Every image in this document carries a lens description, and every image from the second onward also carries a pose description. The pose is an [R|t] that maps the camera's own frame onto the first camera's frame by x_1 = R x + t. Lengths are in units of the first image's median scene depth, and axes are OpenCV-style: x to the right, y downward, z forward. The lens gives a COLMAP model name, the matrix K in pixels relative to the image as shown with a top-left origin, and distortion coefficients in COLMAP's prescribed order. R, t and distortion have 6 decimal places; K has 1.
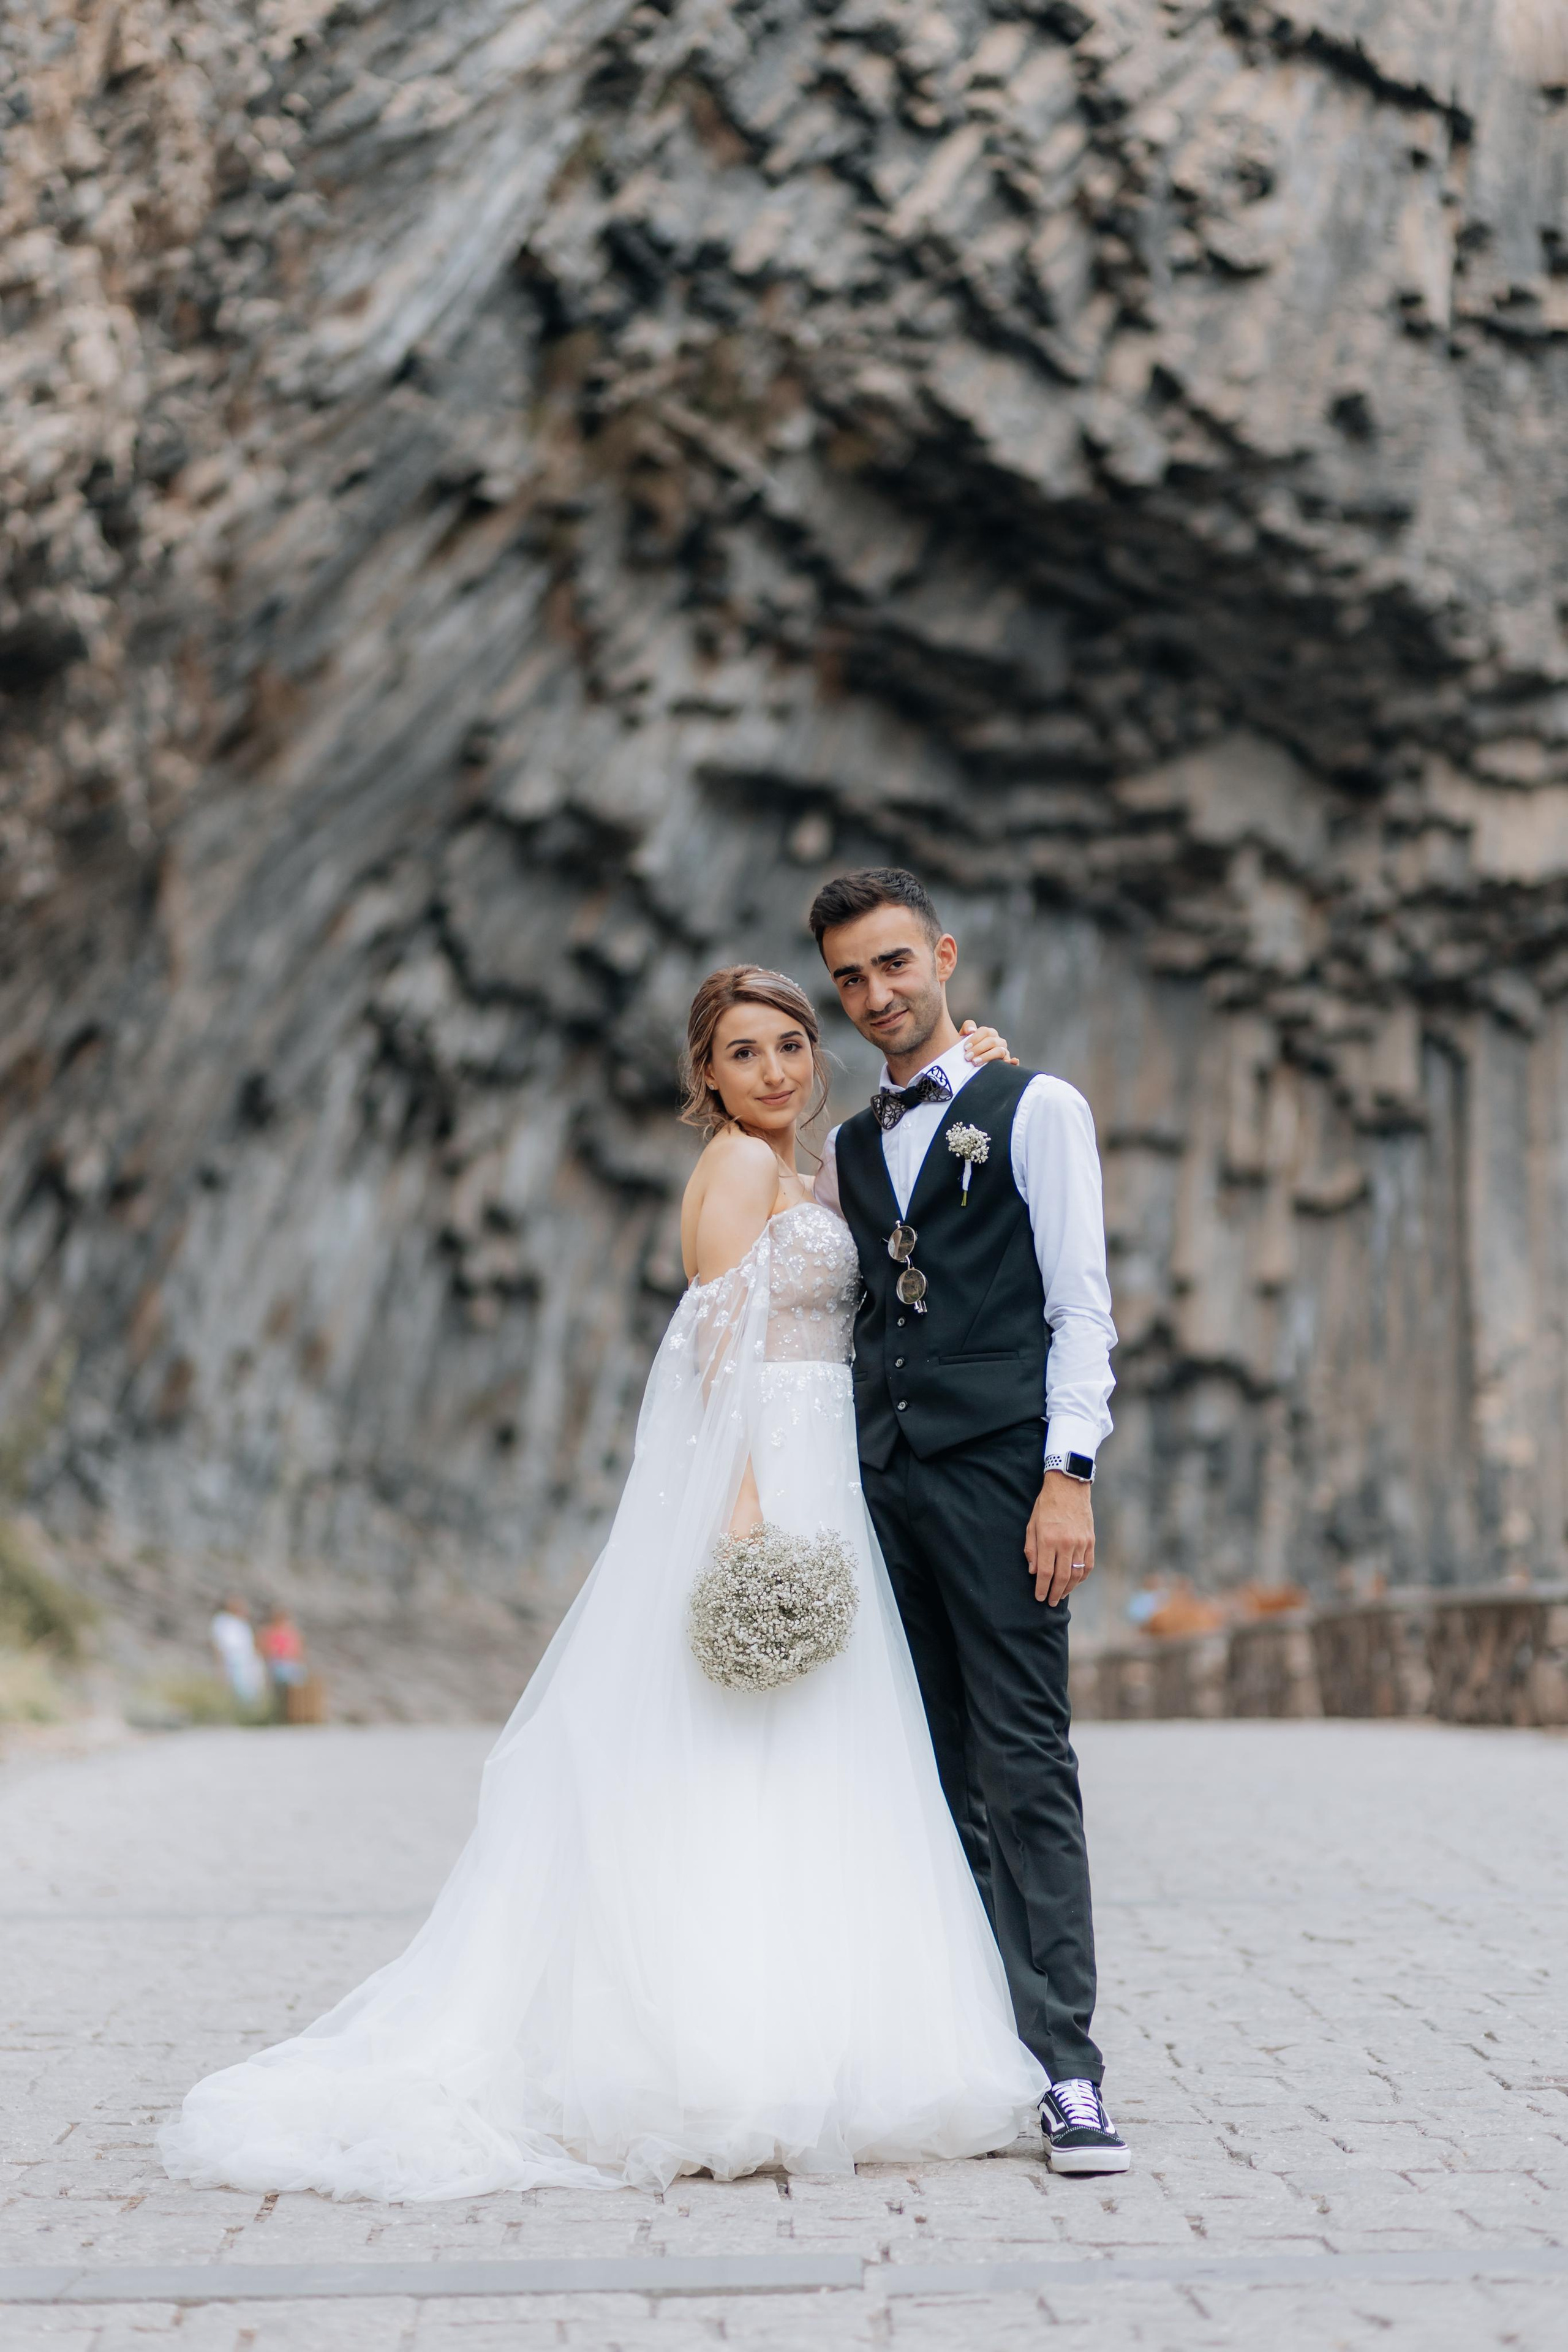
lens RADIAL K [[5751.2, 0, 849.6], [0, 5751.2, 1234.6], [0, 0, 1]] dist [0.070312, -0.745498]
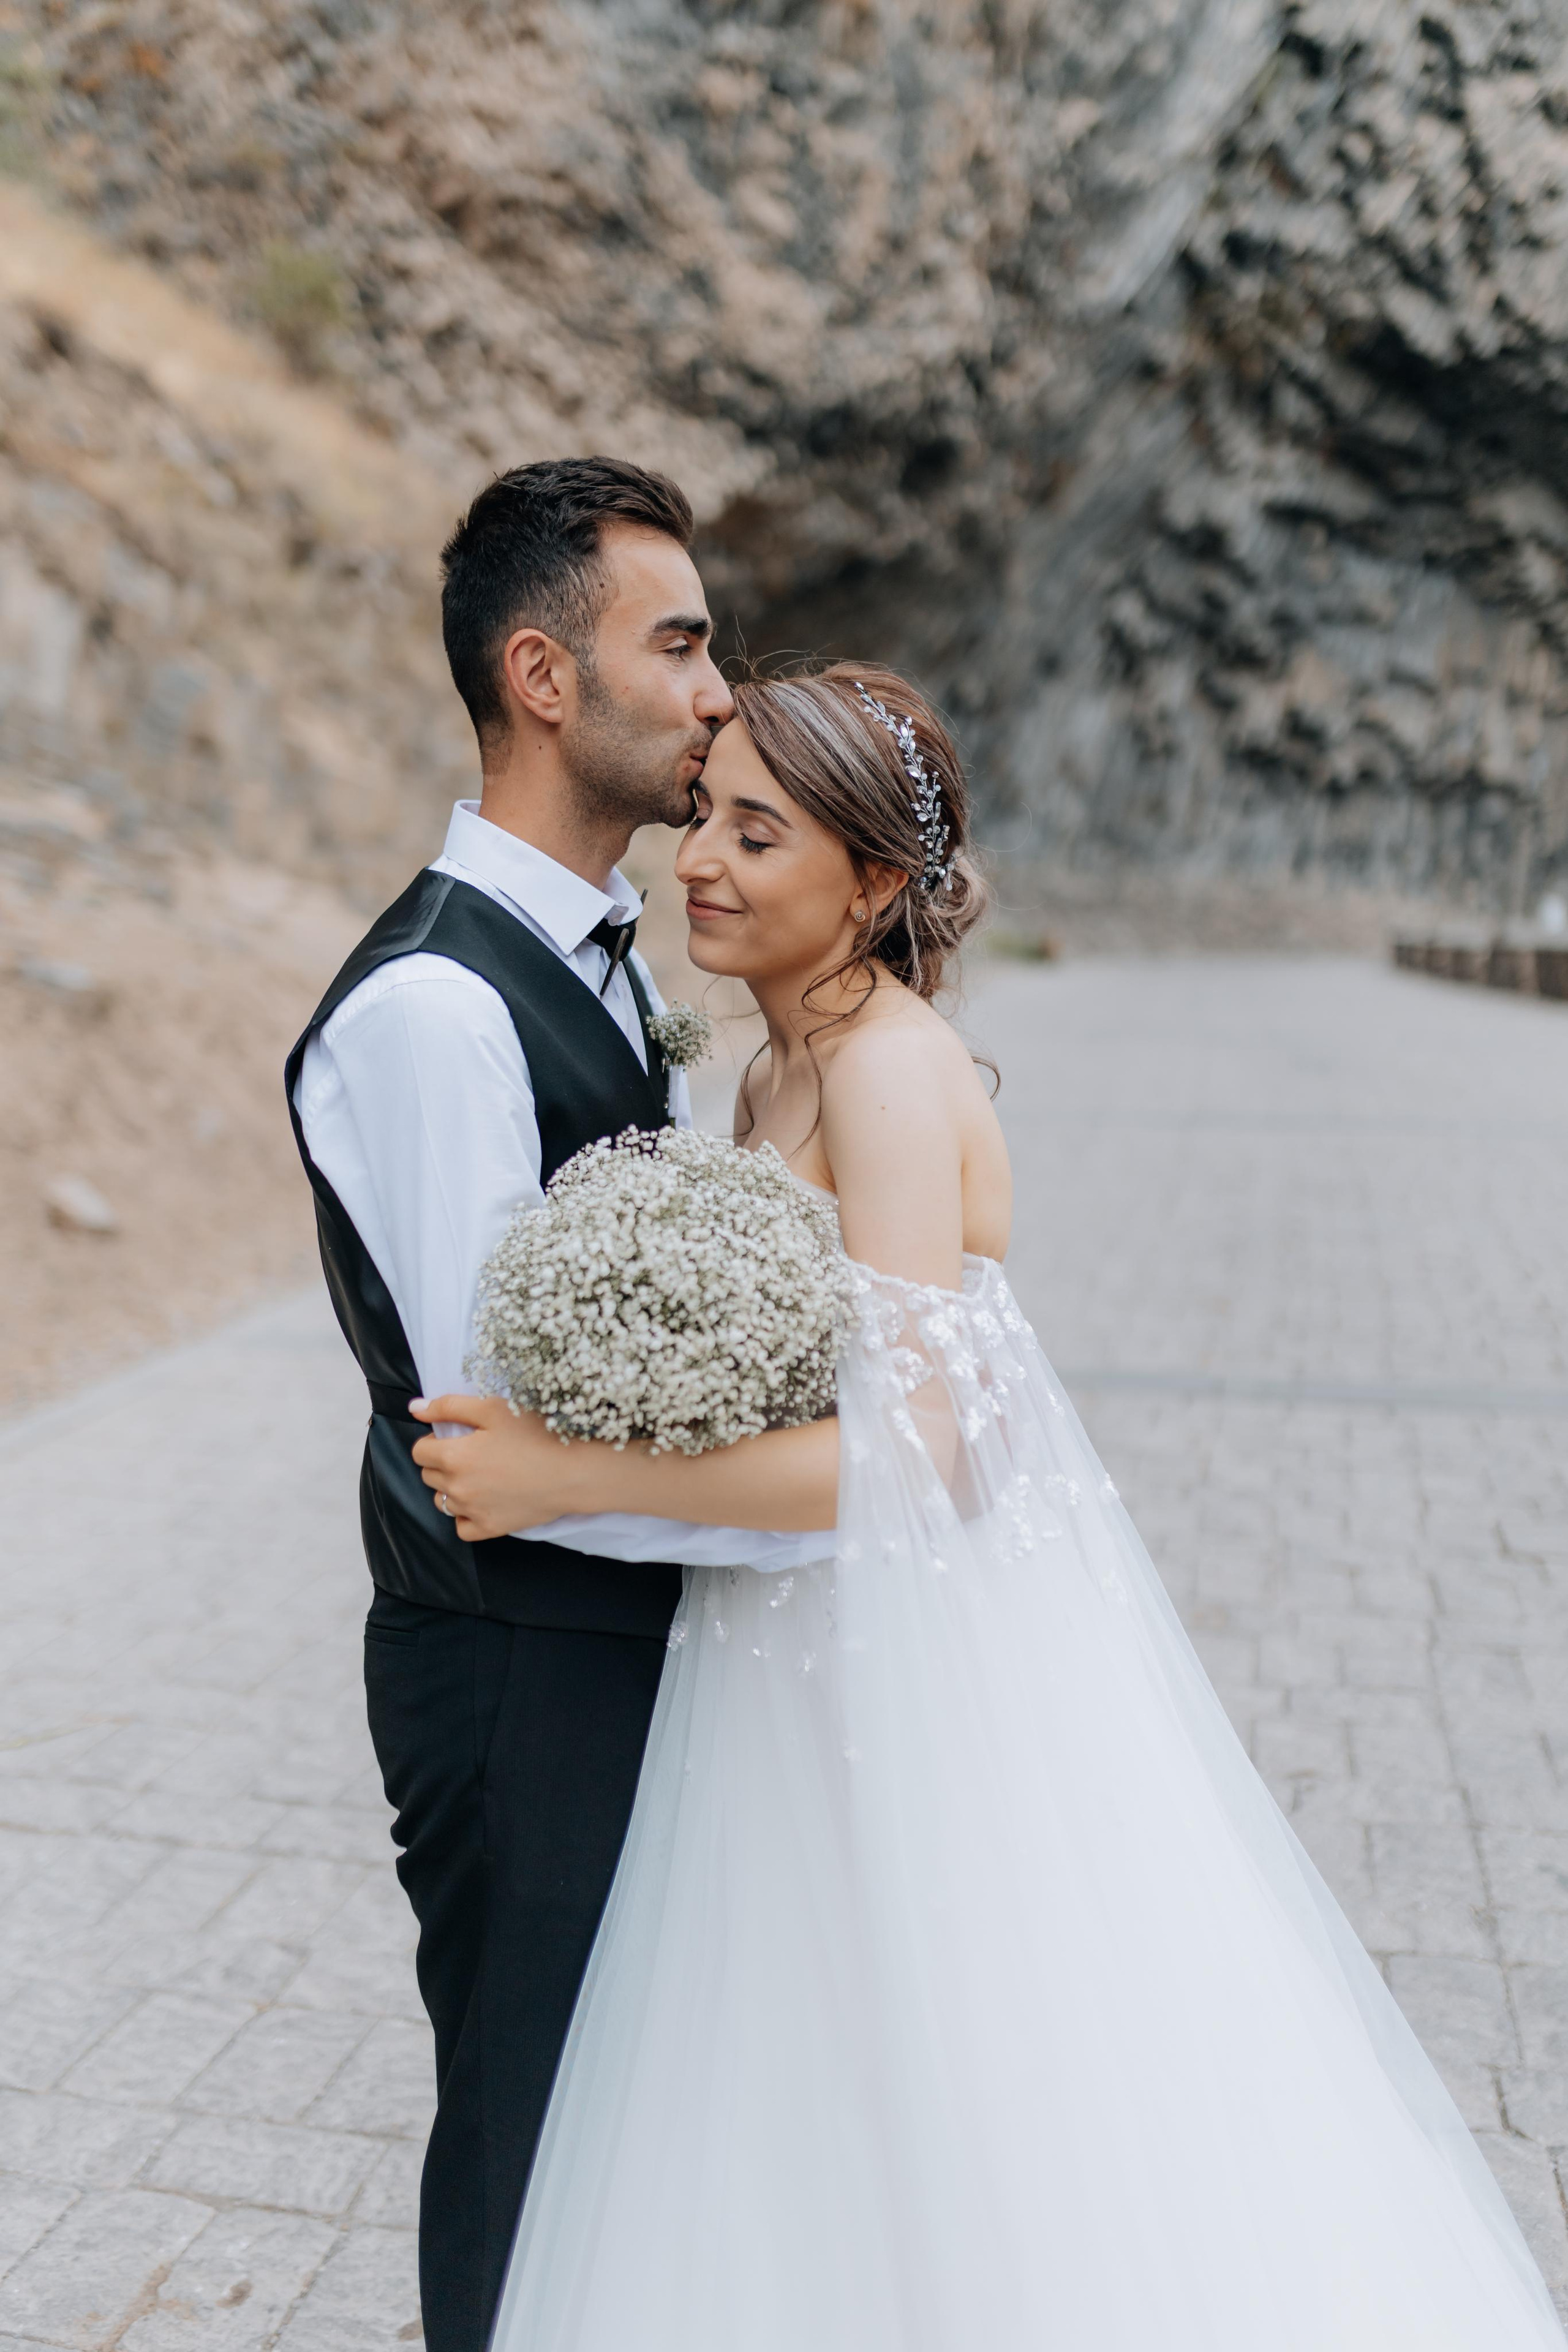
lens RADIAL K [[2237.0, 0, 789.3], [0, 2237.0, 1182.9], [0, 0, 1]] dist [-0.009856, 0.020734]
pose [[0.971336, 0.046933, -0.233032, 0.009045], [0.002508, 0.978238, 0.207471, -0.006102], [0.237698, -0.202109, 0.950080, 0.119073]]
